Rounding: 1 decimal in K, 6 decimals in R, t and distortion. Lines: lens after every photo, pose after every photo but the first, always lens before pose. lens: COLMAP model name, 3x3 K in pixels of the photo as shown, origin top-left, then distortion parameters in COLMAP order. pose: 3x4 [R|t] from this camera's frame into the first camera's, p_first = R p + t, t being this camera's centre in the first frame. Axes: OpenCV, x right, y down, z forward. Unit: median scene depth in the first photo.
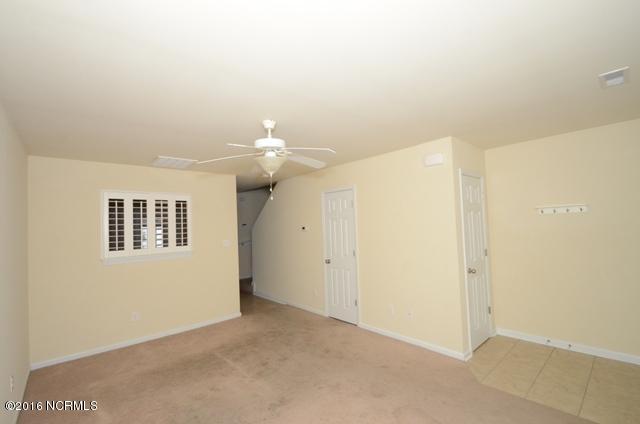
lens RADIAL K [[273.8, 0, 315.4], [0, 273.8, 214.8], [0, 0, 1]] dist [-0.000104, -0.000268]
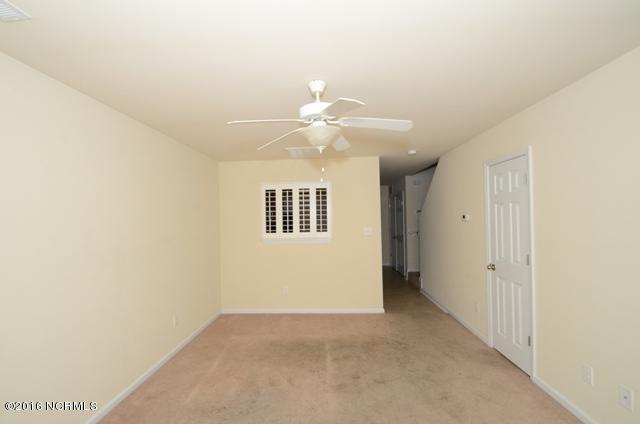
lens RADIAL K [[277.5, 0, 317.6], [0, 277.5, 213.6], [0, 0, 1]] dist [0.000830, -0.000096]
pose [[0.717704, 0.010850, -0.696264, 0.243811], [0.024051, 0.998896, 0.040358, 0.001337], [0.695933, -0.045711, 0.716650, 0.247867]]
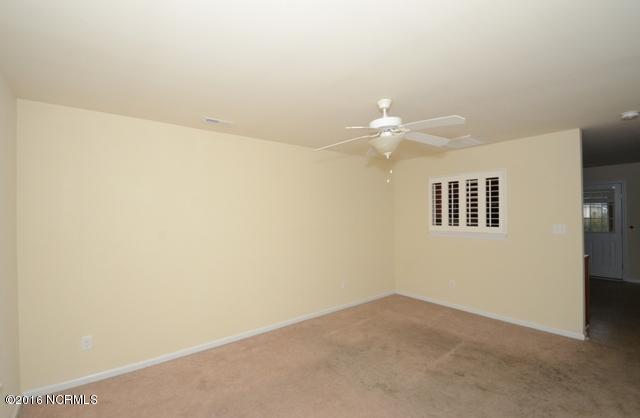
lens RADIAL K [[285.5, 0, 317.6], [0, 285.5, 211.5], [0, 0, 1]] dist [-0.021261, -0.000489]
pose [[-0.049635, 0.032612, -0.998235, 0.513581], [0.056764, 0.997943, 0.029780, 0.000351], [0.997153, -0.055186, -0.051385, 0.487082]]
